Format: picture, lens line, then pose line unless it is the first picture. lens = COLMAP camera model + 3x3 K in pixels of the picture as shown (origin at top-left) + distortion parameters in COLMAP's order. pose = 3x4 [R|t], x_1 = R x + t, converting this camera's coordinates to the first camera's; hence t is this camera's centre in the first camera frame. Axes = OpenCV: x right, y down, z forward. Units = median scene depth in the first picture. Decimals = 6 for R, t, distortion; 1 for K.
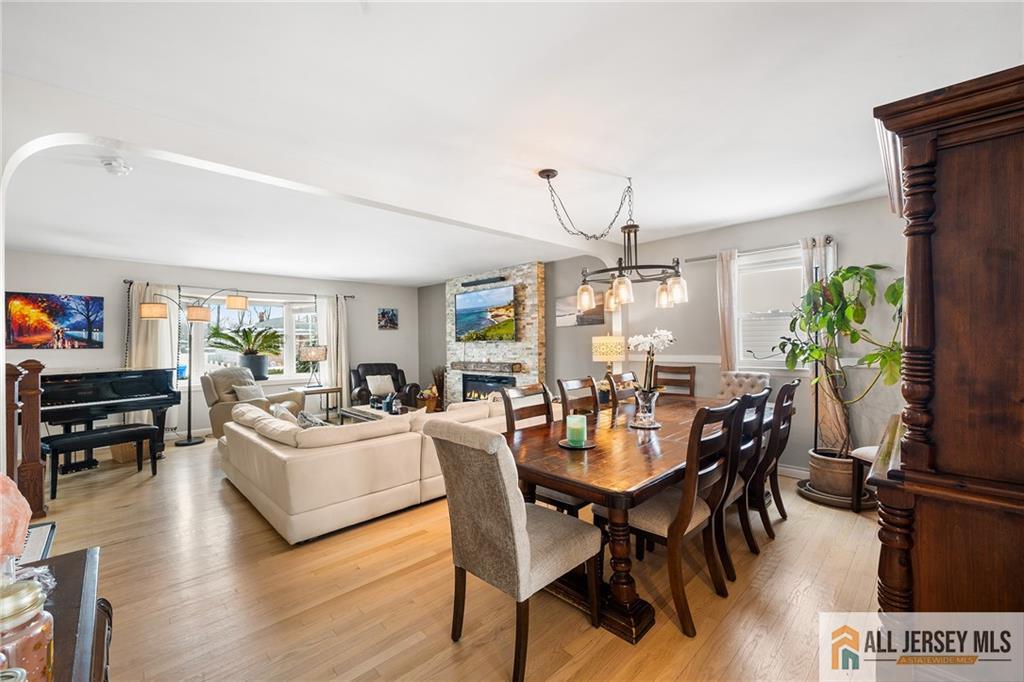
lens RADIAL K [[409.7, 0, 513.4], [0, 409.7, 338.0], [0, 0, 1]] dist [-0.001728, -0.000261]
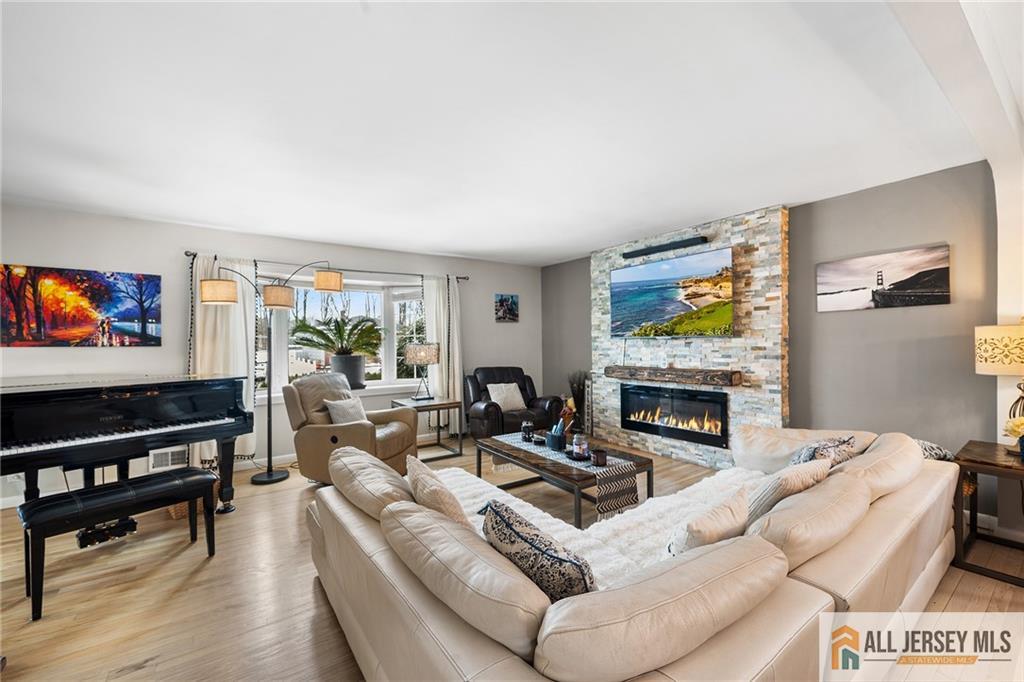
lens RADIAL K [[409.7, 0, 507.3], [0, 409.7, 341.9], [0, 0, 1]] dist [-0.001728, -0.000261]
pose [[0.987029, 0.000830, -0.160542, -0.240731], [0.001384, 0.999906, 0.013677, 0.007417], [0.160538, -0.013722, 0.986934, 0.328134]]
